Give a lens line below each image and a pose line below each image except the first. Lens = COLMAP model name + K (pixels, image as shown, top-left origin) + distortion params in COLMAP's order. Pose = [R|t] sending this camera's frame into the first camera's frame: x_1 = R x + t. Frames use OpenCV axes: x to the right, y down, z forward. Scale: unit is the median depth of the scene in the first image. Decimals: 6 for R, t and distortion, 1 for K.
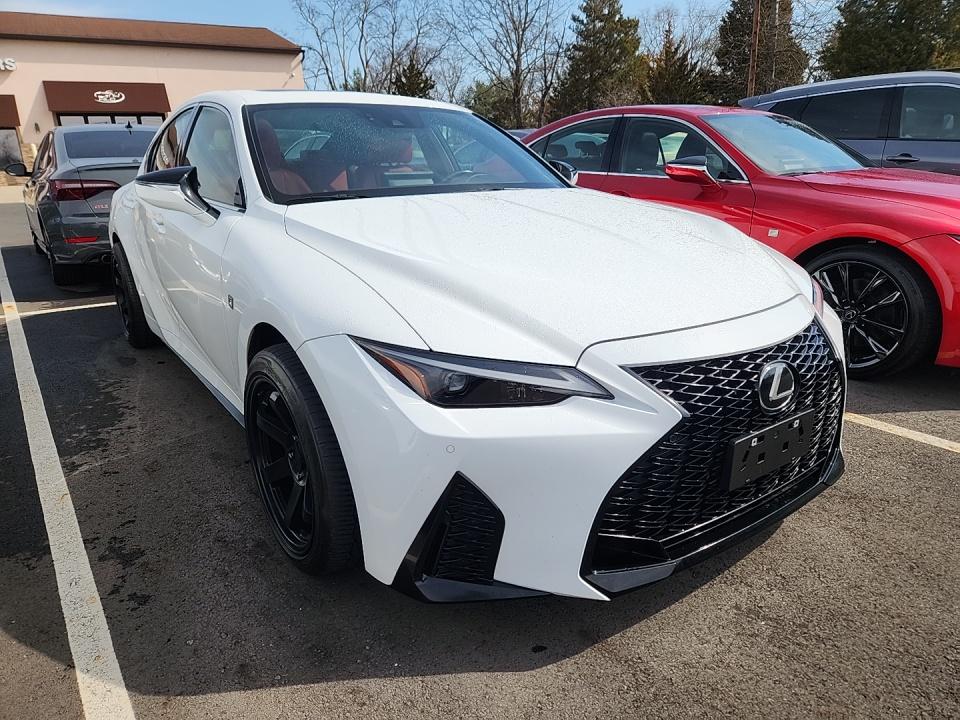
lens RADIAL K [[645.3, 0, 483.0], [0, 645.3, 368.1], [0, 0, 1]] dist [0.026292, -0.006086]
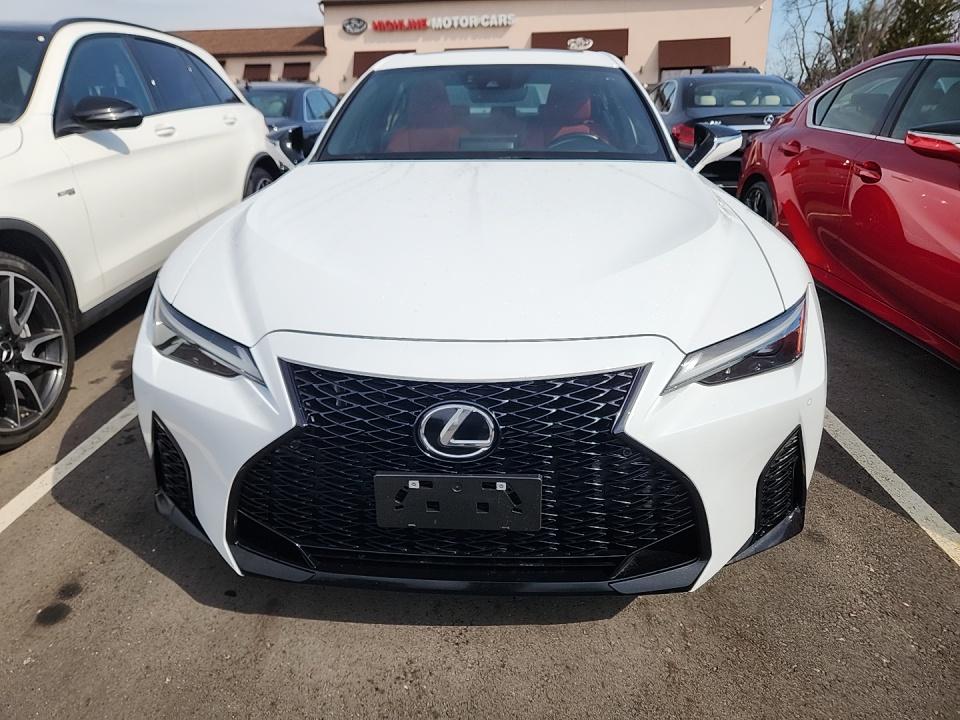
lens RADIAL K [[645.3, 0, 482.4], [0, 645.3, 350.9], [0, 0, 1]] dist [0.026292, -0.006086]
pose [[0.777430, 0.233806, -0.583898, 0.953718], [-0.198518, 0.972102, 0.124935, -0.184684], [0.596819, 0.018786, 0.802156, 0.363919]]
